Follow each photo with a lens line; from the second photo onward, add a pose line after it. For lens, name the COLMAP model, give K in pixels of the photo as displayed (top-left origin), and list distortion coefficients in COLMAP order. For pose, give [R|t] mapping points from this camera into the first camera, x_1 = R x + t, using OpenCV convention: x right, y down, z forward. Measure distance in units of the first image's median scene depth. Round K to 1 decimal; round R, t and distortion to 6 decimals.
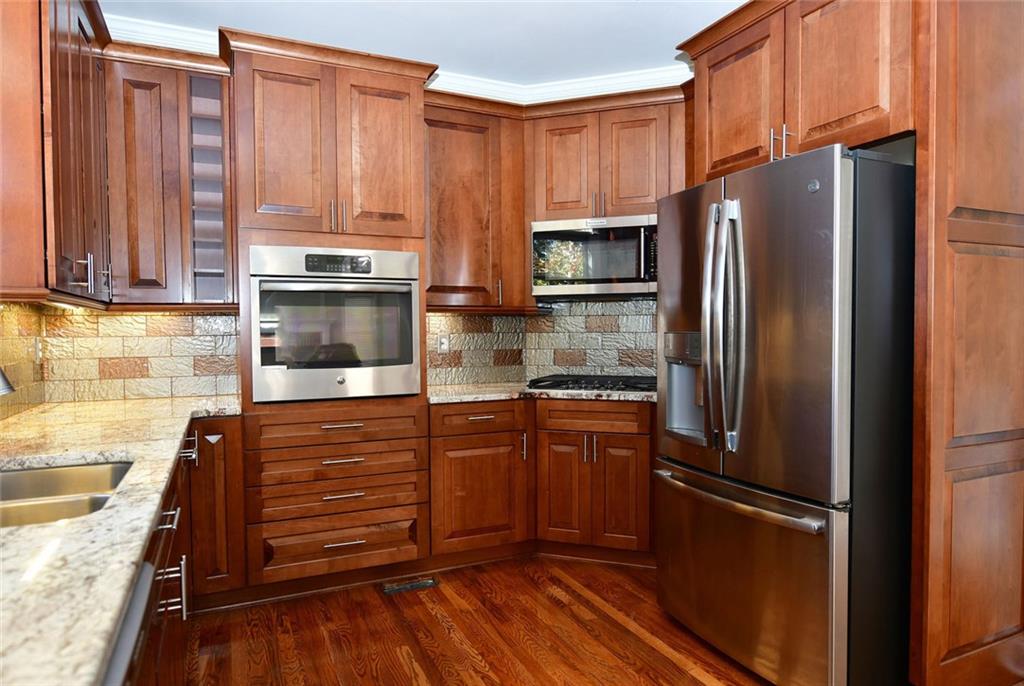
lens RADIAL K [[637.7, 0, 512.0], [0, 637.7, 343.0], [0, 0, 1]] dist [-0.007077, -0.001537]
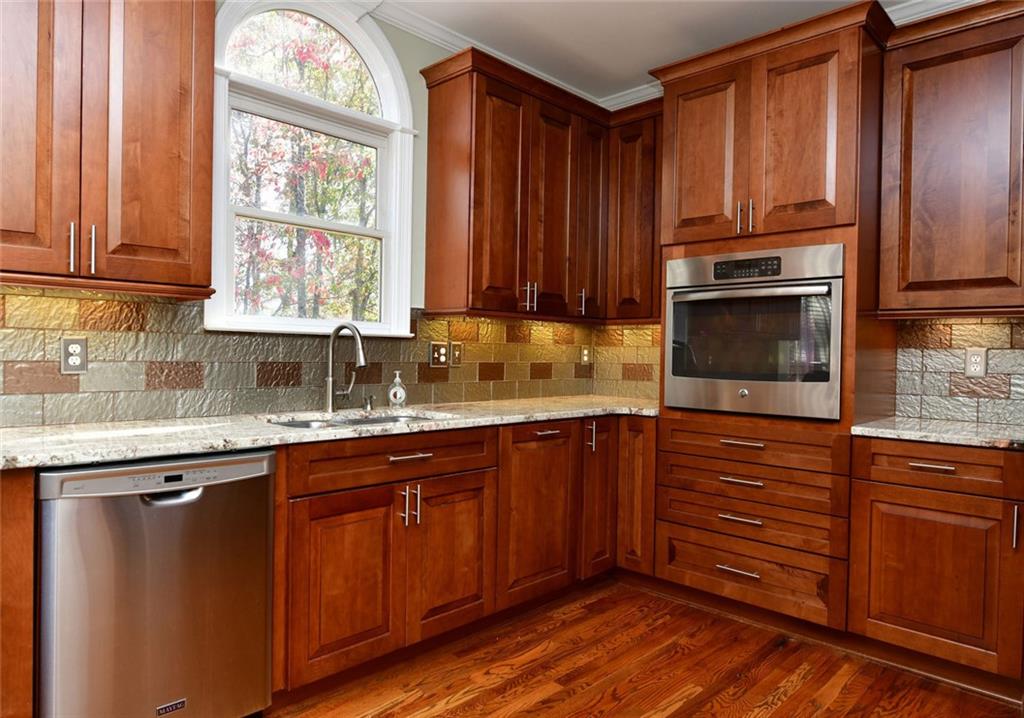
lens RADIAL K [[650.4, 0, 512.0], [0, 650.4, 359.0], [0, 0, 1]] dist [0.004047, 0.002190]
pose [[0.366310, 0.020807, -0.930260, 0.459866], [-0.042044, 0.999099, 0.005791, 0.015883], [0.929543, 0.036991, 0.366855, 0.318505]]
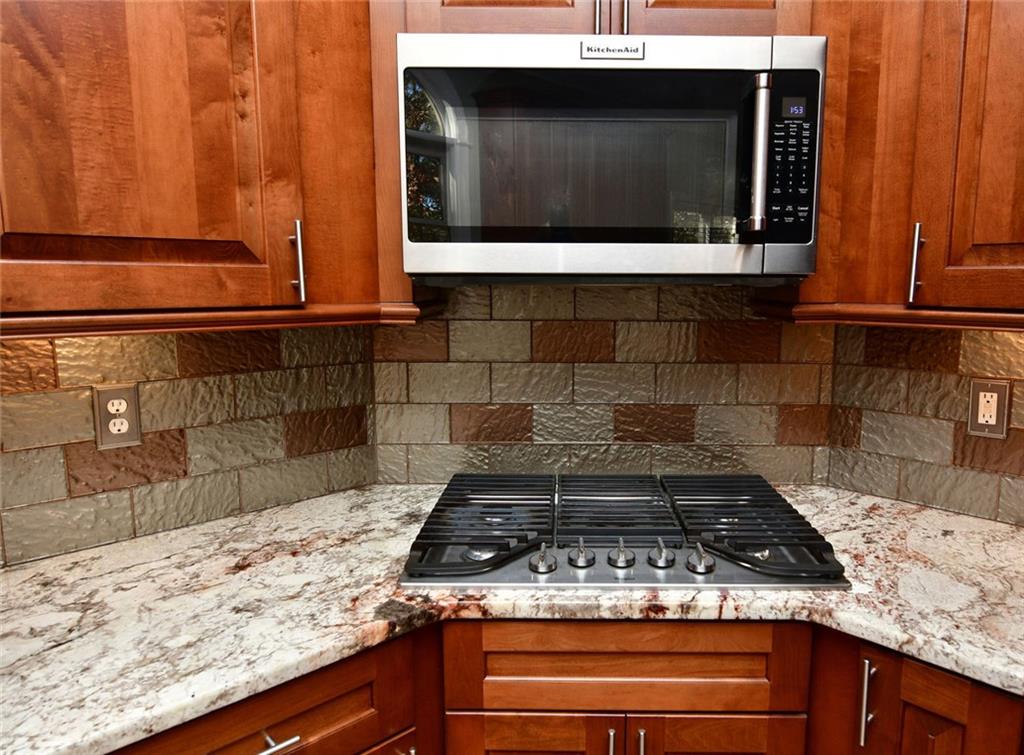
lens RADIAL K [[695.6, 0, 553.7], [0, 695.6, 377.6], [0, 0, 1]] dist [-0.005125, -0.003721]
pose [[0.941390, -0.040545, 0.334876, -0.020562], [0.002504, 0.993563, 0.113257, -0.071394], [-0.337312, -0.105780, 0.935431, 0.738034]]
